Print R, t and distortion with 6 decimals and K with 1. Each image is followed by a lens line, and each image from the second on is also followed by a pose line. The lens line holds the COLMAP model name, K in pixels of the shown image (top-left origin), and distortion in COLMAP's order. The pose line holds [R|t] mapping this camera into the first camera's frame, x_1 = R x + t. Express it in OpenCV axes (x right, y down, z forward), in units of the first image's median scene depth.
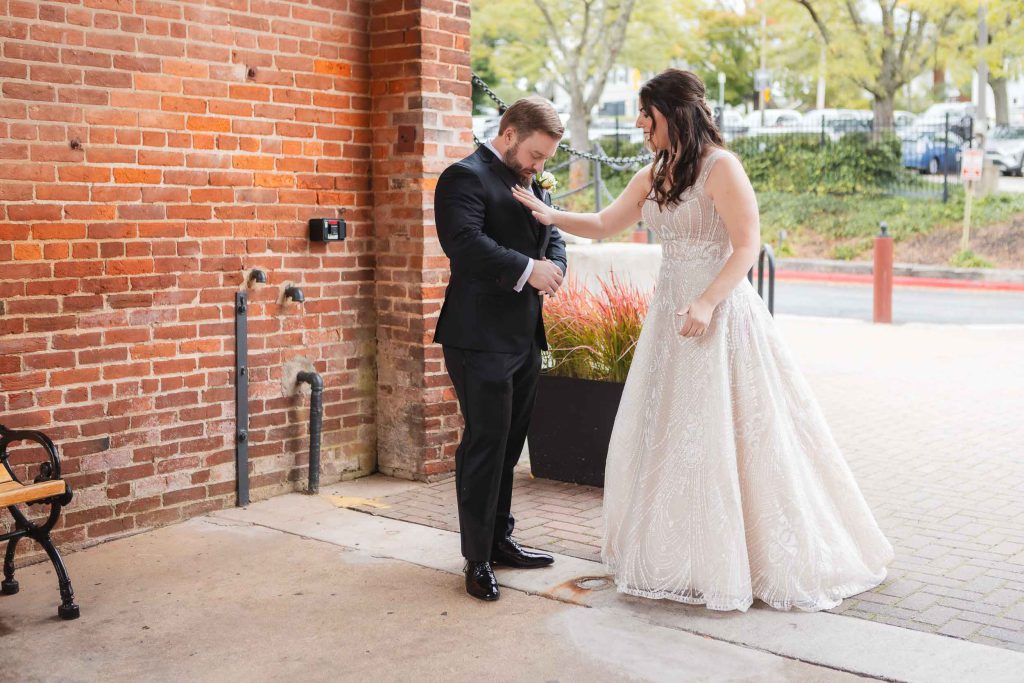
lens RADIAL K [[1226.0, 0, 511.2], [0, 1226.0, 352.4], [0, 0, 1]] dist [-0.013159, 0.062894]
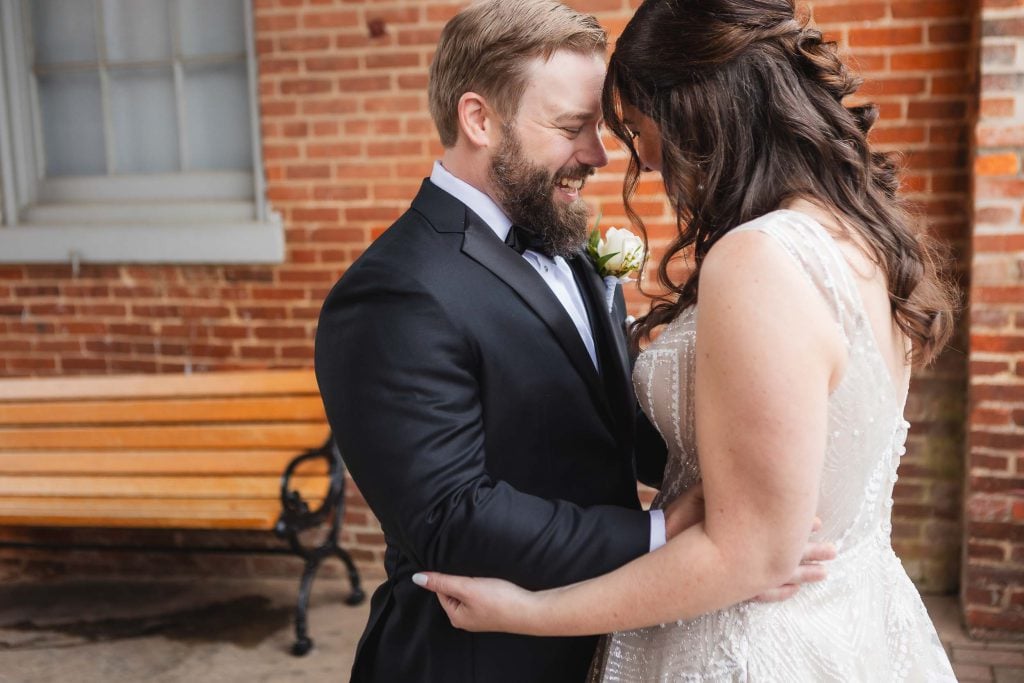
lens RADIAL K [[1226.0, 0, 511.2], [0, 1226.0, 352.4], [0, 0, 1]] dist [-0.013159, 0.062894]
pose [[0.429330, 0.158550, -0.889122, 0.437672], [-0.063305, 0.987332, 0.145495, -0.138073], [0.900926, -0.006180, 0.433928, 0.607575]]
